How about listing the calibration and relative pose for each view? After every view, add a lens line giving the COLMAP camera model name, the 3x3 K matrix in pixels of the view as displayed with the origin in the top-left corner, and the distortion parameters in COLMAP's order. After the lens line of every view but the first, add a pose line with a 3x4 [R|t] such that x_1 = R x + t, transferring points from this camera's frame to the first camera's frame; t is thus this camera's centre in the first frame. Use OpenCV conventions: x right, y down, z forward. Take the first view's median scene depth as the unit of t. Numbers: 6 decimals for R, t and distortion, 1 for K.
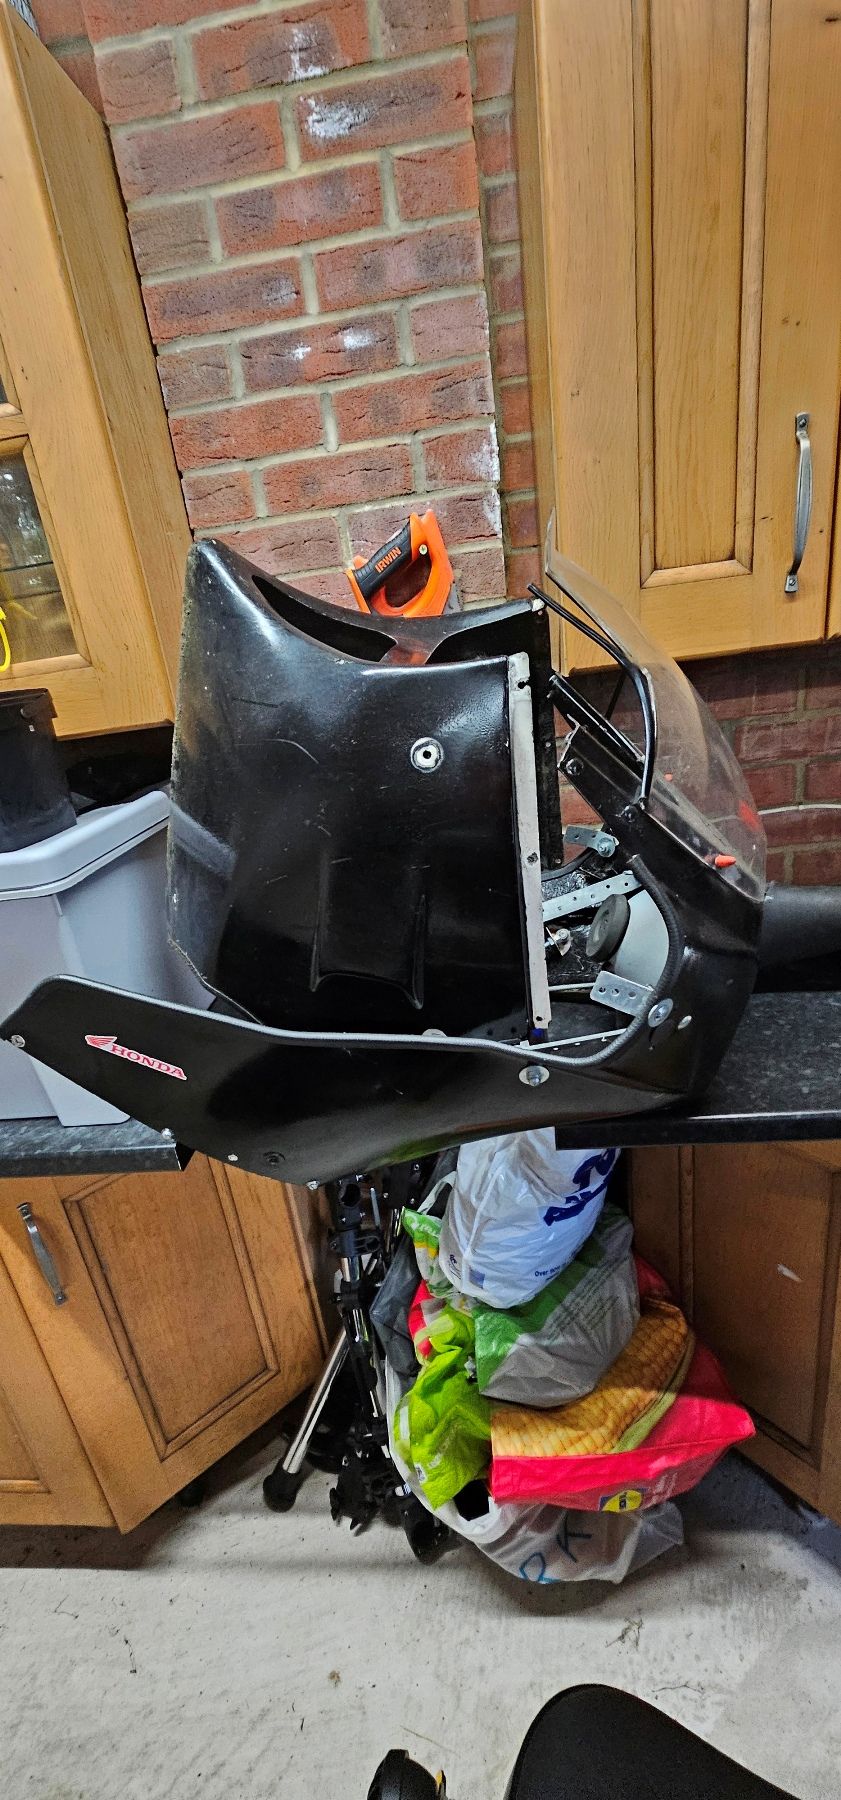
lens RADIAL K [[751.6, 0, 420.6], [0, 751.6, 916.2], [0, 0, 1]] dist [-0.000077, 0.000346]
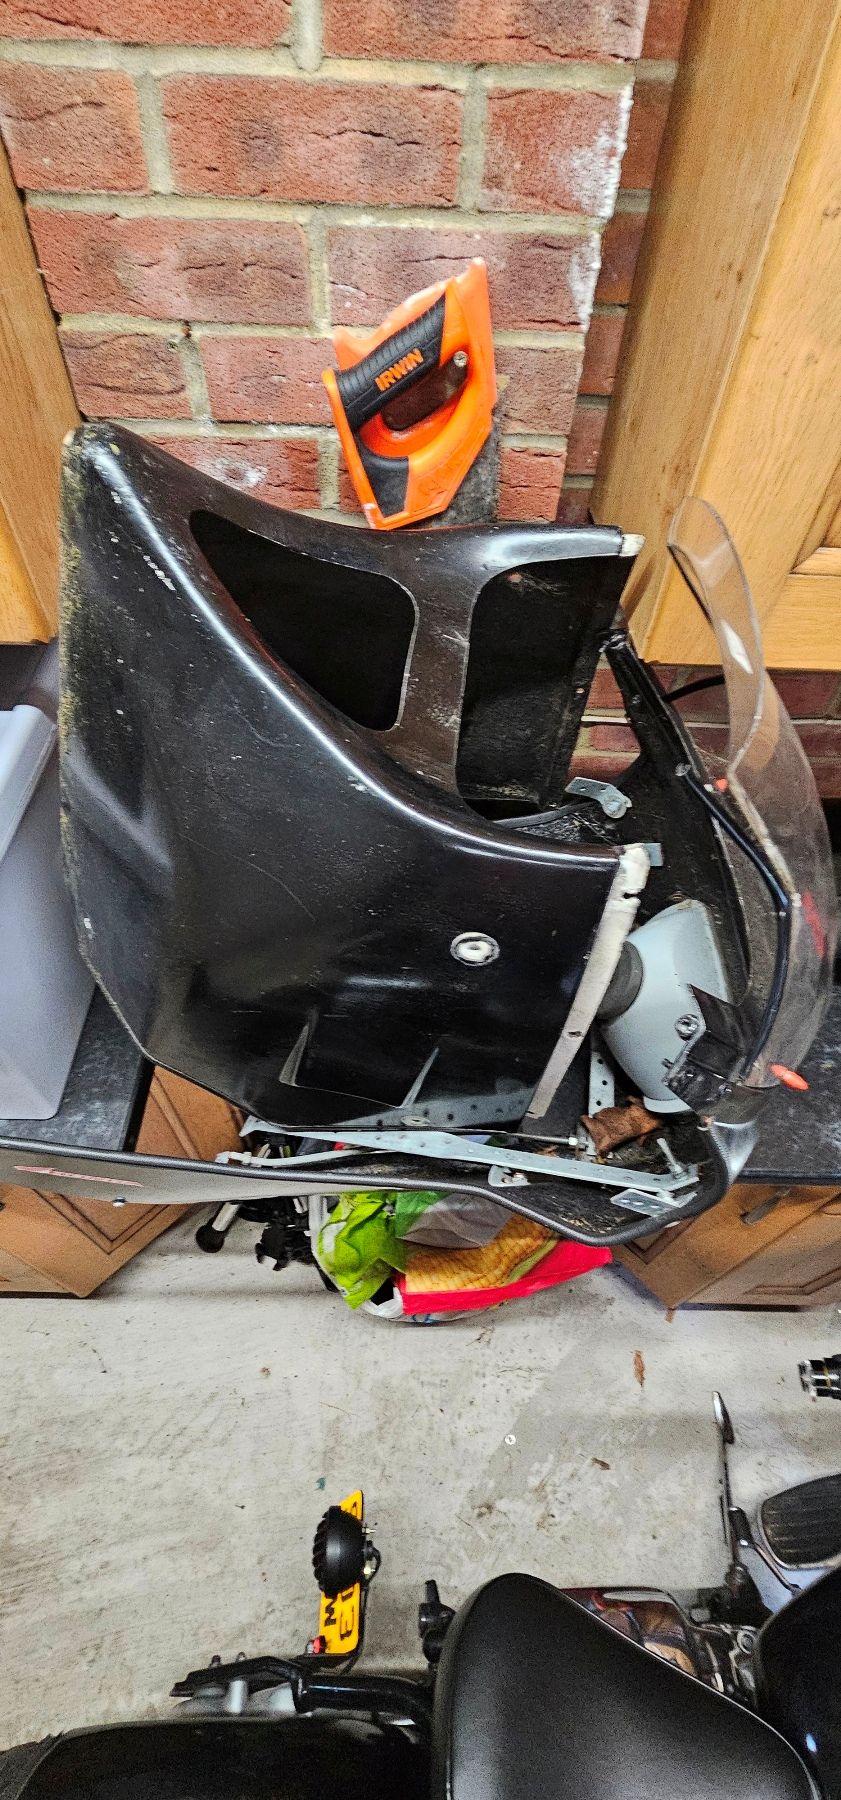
lens RADIAL K [[751.6, 0, 415.2], [0, 751.6, 930.4], [0, 0, 1]] dist [-0.000077, 0.000346]
pose [[0.984201, 0.029681, 0.174547, -0.116046], [-0.116729, 0.850027, 0.513642, -0.393098], [-0.133125, -0.525902, 0.840063, 0.270168]]
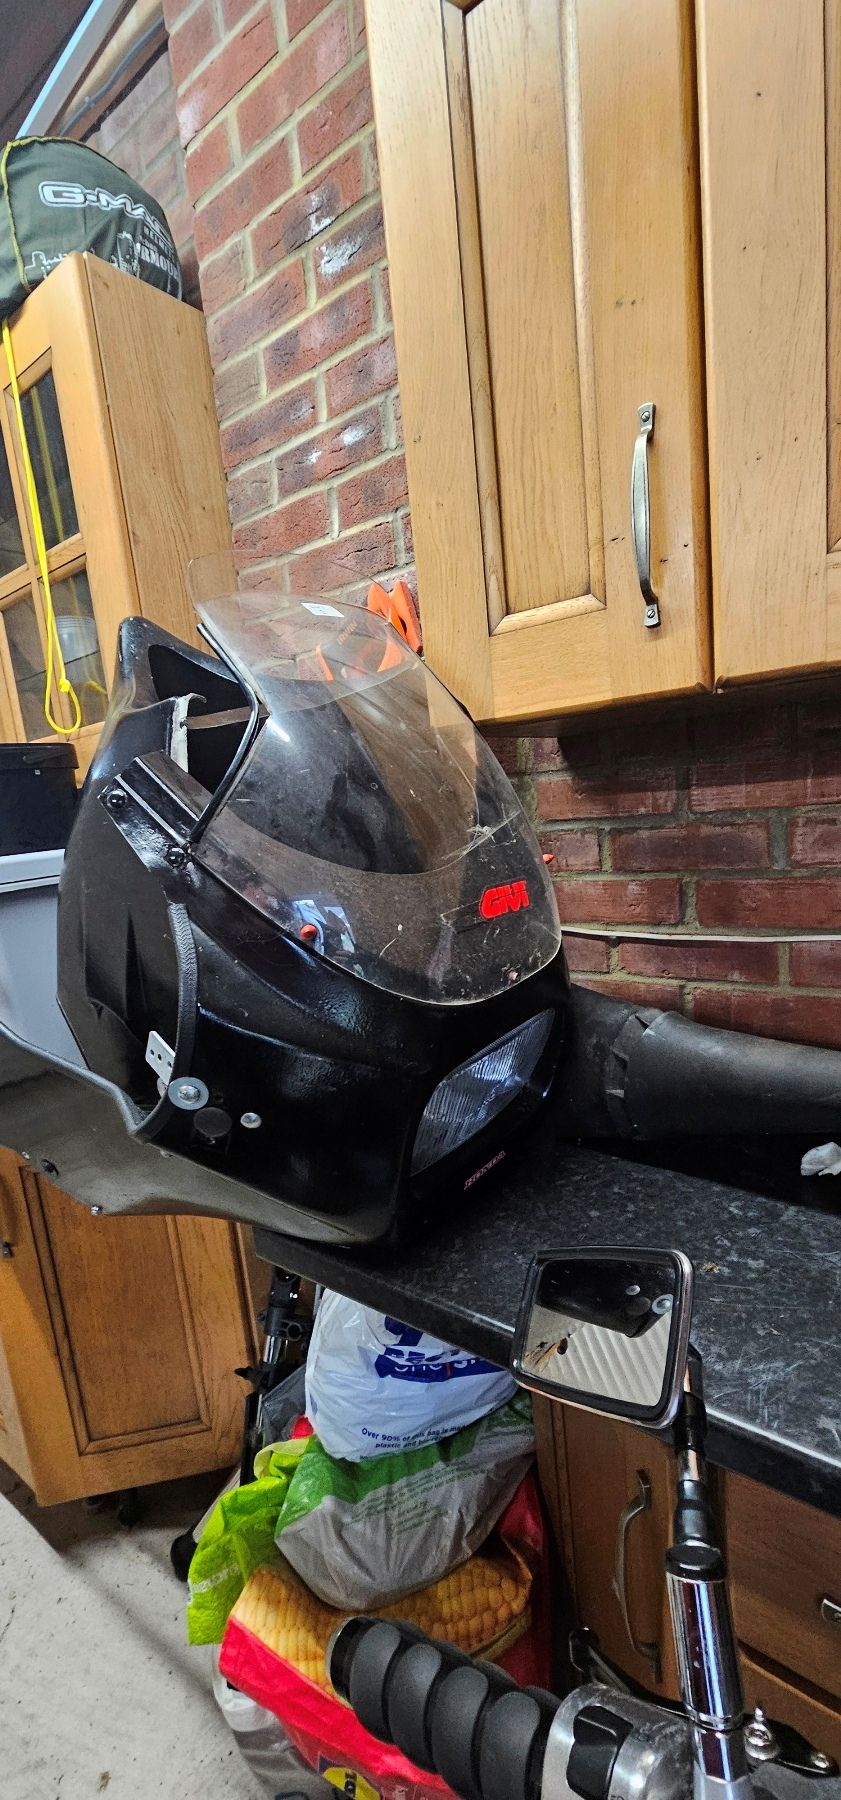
lens RADIAL K [[751.6, 0, 422.2], [0, 751.6, 917.2], [0, 0, 1]] dist [-0.000077, 0.000346]
pose [[0.851441, 0.126612, -0.508938, 0.591531], [-0.192644, 0.978086, -0.078964, -0.031086], [0.487787, 0.165277, 0.857174, 0.231606]]
